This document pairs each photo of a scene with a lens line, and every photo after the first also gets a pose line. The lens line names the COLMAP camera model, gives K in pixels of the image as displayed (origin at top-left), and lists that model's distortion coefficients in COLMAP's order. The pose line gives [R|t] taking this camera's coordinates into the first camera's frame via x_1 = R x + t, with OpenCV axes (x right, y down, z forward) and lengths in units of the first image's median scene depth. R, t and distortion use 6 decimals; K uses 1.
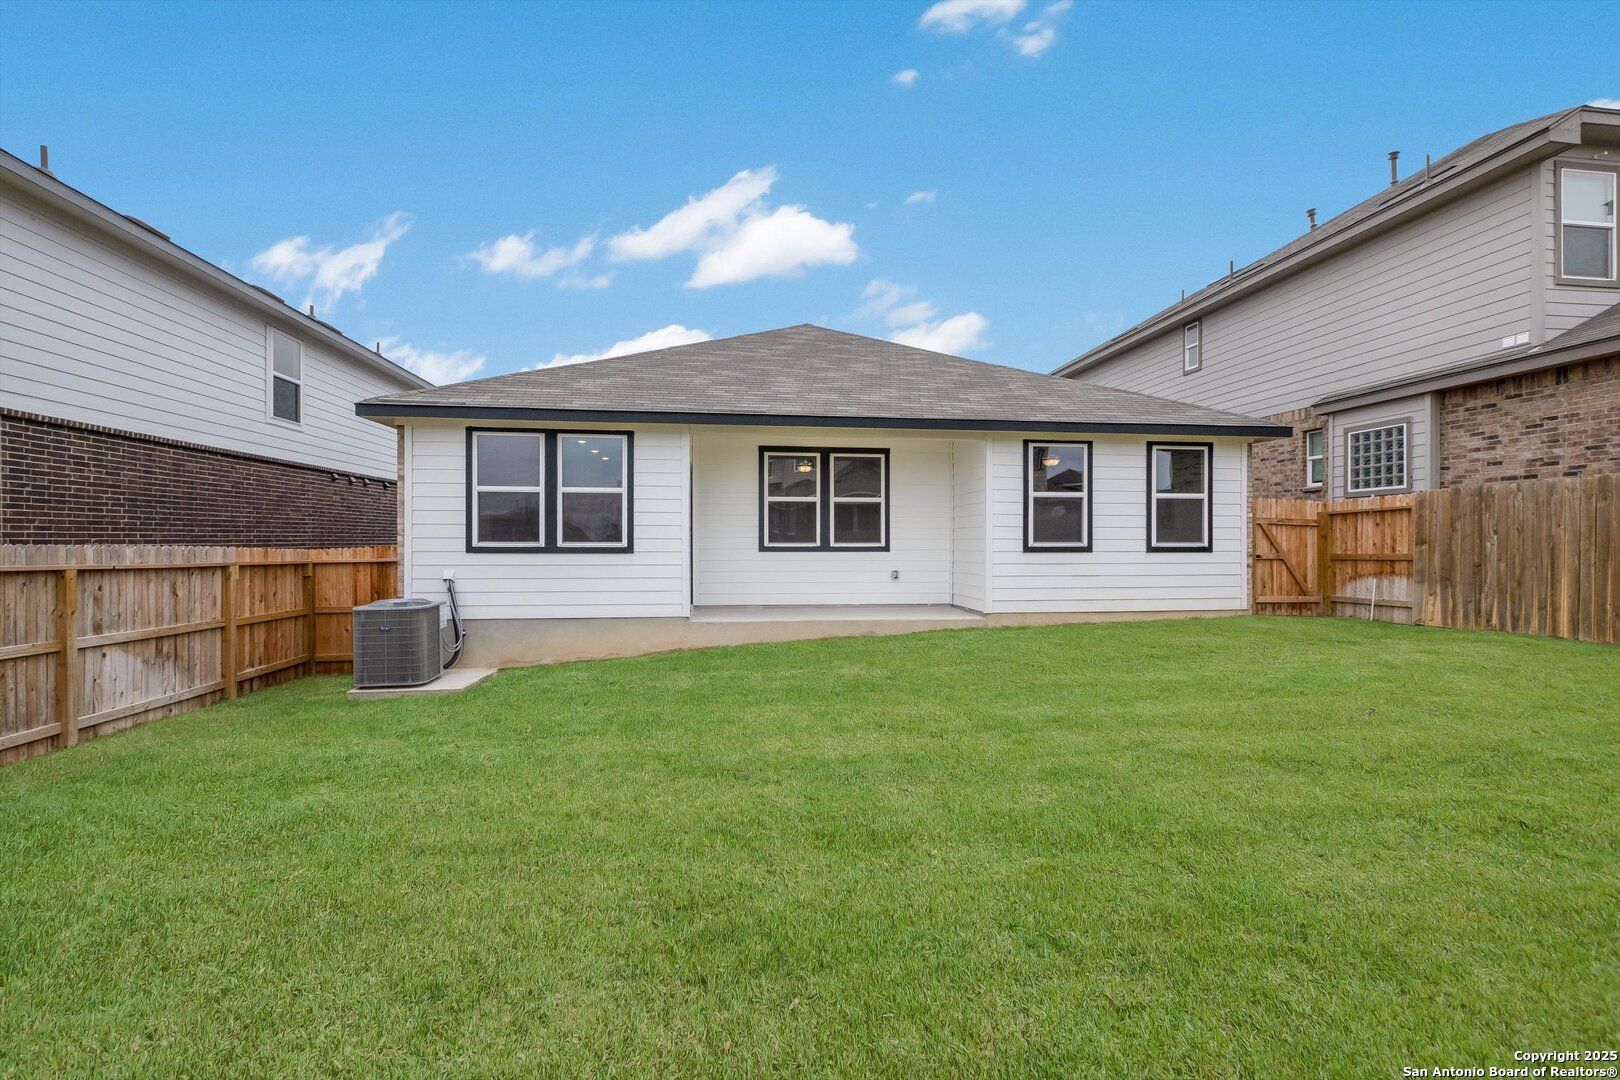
lens RADIAL K [[684.1, 0, 810.7], [0, 684.1, 583.8], [0, 0, 1]] dist [0.001168, -0.000048]
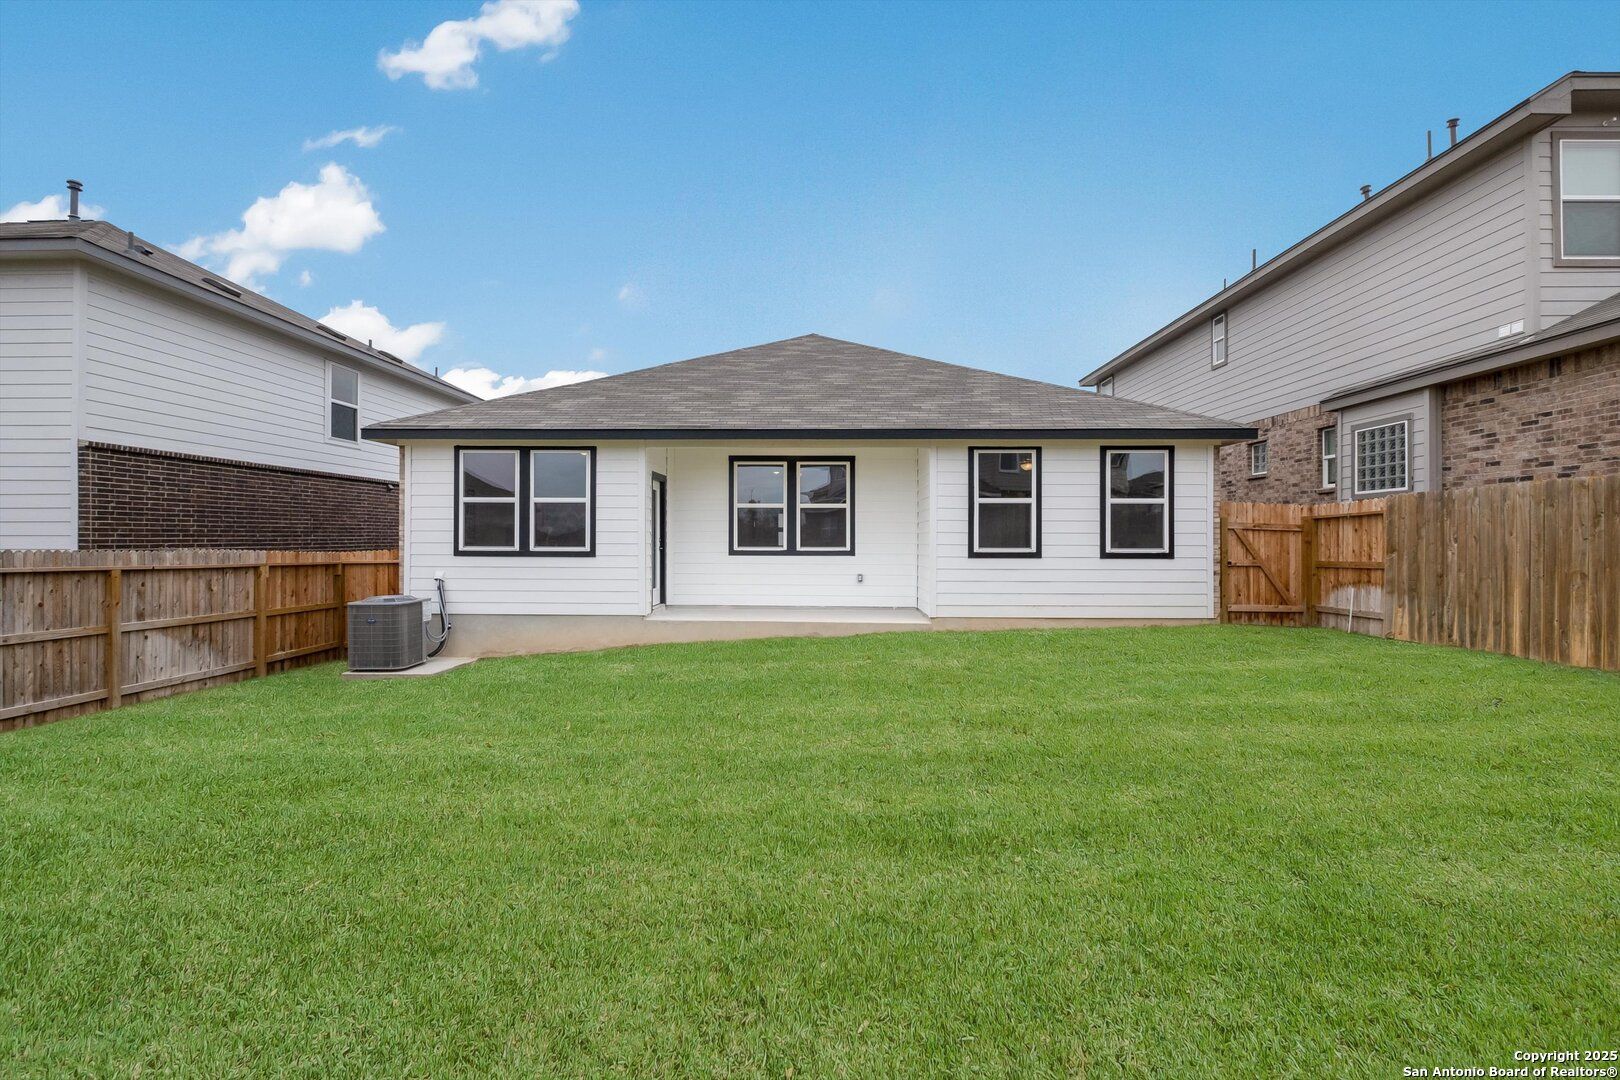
lens RADIAL K [[690.4, 0, 810.0], [0, 690.4, 578.7], [0, 0, 1]] dist [-0.001172, -0.000187]
pose [[0.988463, 0.010452, -0.151102, 0.249824], [-0.011333, 0.999923, -0.004969, -0.007854], [0.151038, 0.006624, 0.988506, -0.048299]]
